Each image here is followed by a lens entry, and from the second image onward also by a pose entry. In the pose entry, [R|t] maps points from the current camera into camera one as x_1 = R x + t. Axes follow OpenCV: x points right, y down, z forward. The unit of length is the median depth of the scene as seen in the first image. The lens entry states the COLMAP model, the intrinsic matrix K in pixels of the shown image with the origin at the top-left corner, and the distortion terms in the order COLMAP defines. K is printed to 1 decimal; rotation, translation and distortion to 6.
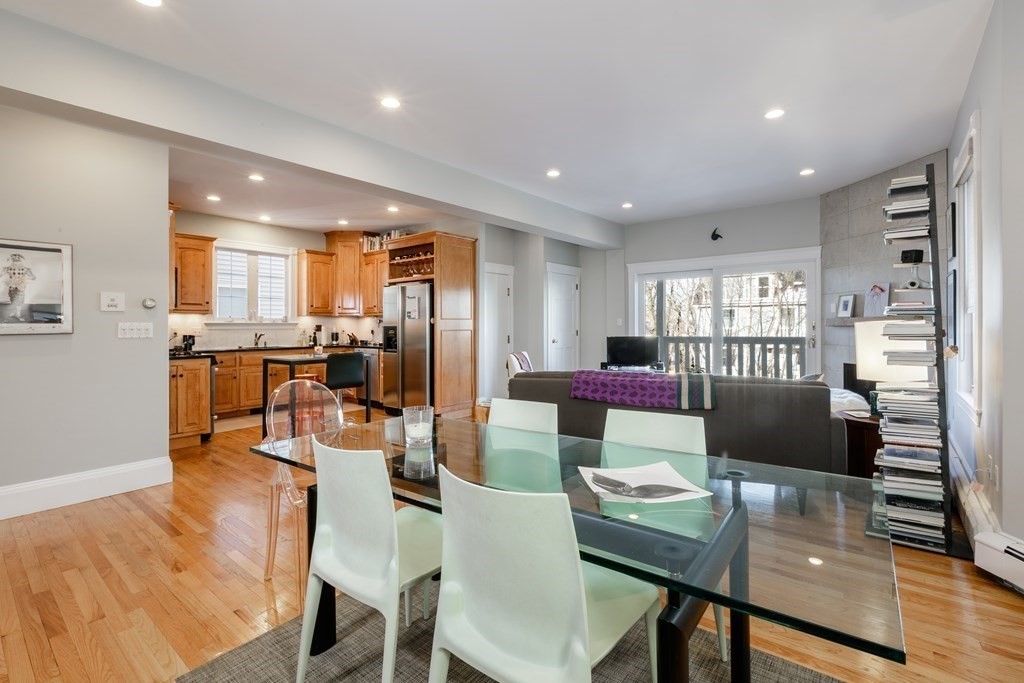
lens RADIAL K [[448.6, 0, 507.7], [0, 448.6, 321.7], [0, 0, 1]] dist [-0.000891, -0.001212]
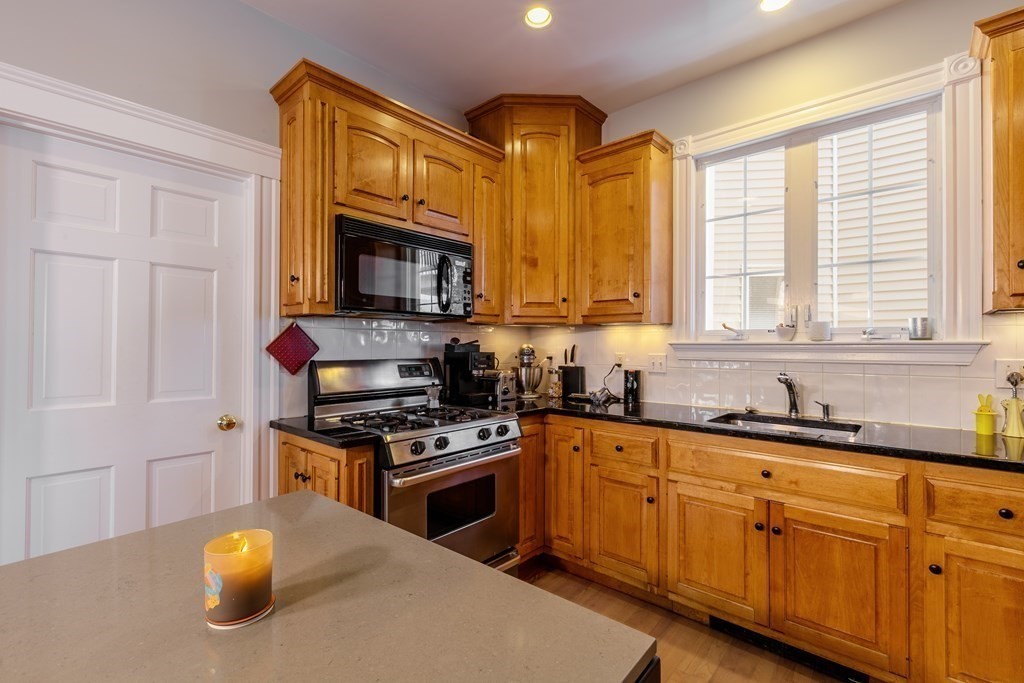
lens RADIAL K [[448.6, 0, 517.4], [0, 448.6, 339.3], [0, 0, 1]] dist [-0.000891, -0.001212]
pose [[-0.037901, -0.006567, -0.999260, -0.213816], [0.009027, 0.999935, -0.006914, 0.000595], [0.999241, -0.009282, -0.037839, 0.764494]]
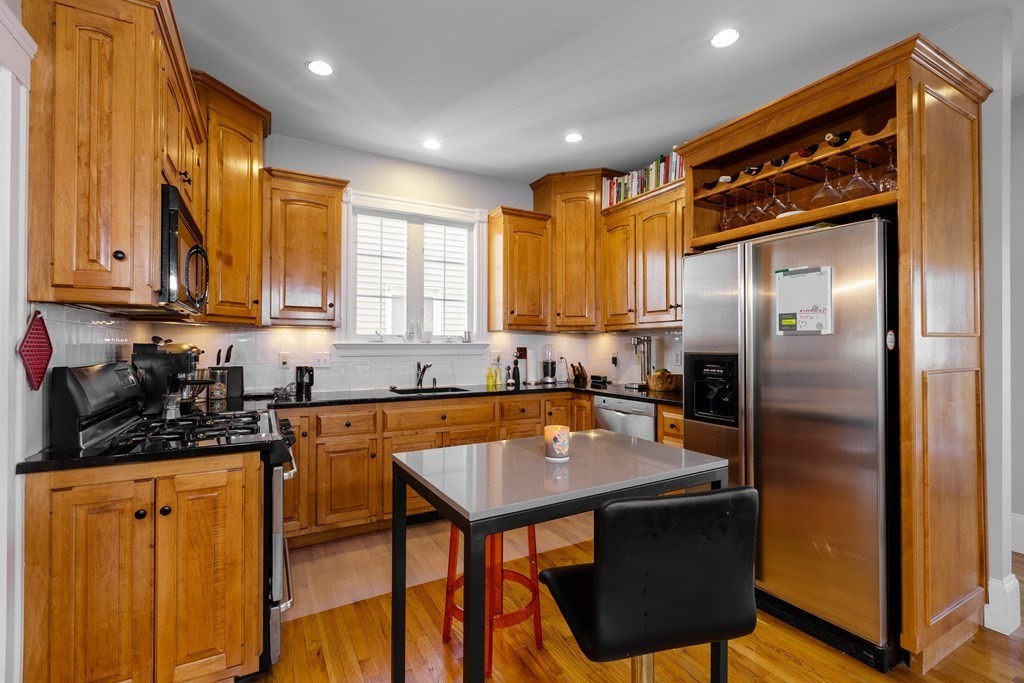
lens RADIAL K [[448.6, 0, 505.0], [0, 448.6, 340.2], [0, 0, 1]] dist [-0.000891, -0.001212]
pose [[0.924912, 0.001783, -0.380177, -0.242645], [-0.001962, 0.999998, -0.000084, -0.001566], [0.380176, 0.000823, 0.924914, 0.504808]]
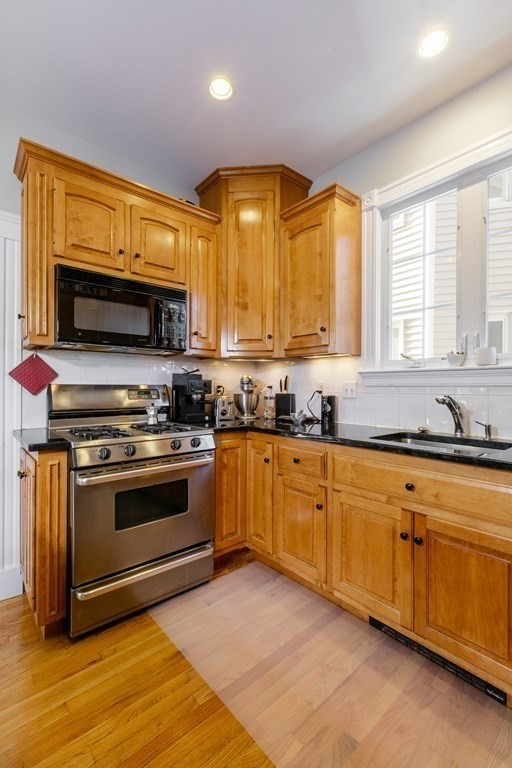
lens RADIAL K [[336.5, 0, 261.4], [0, 336.5, 384.5], [0, 0, 1]] dist [-0.000891, -0.001212]
pose [[-0.171661, -0.001198, -0.985155, -0.258444], [0.009286, 0.999953, -0.002834, 0.014407], [0.985112, -0.009635, -0.171641, 0.840729]]
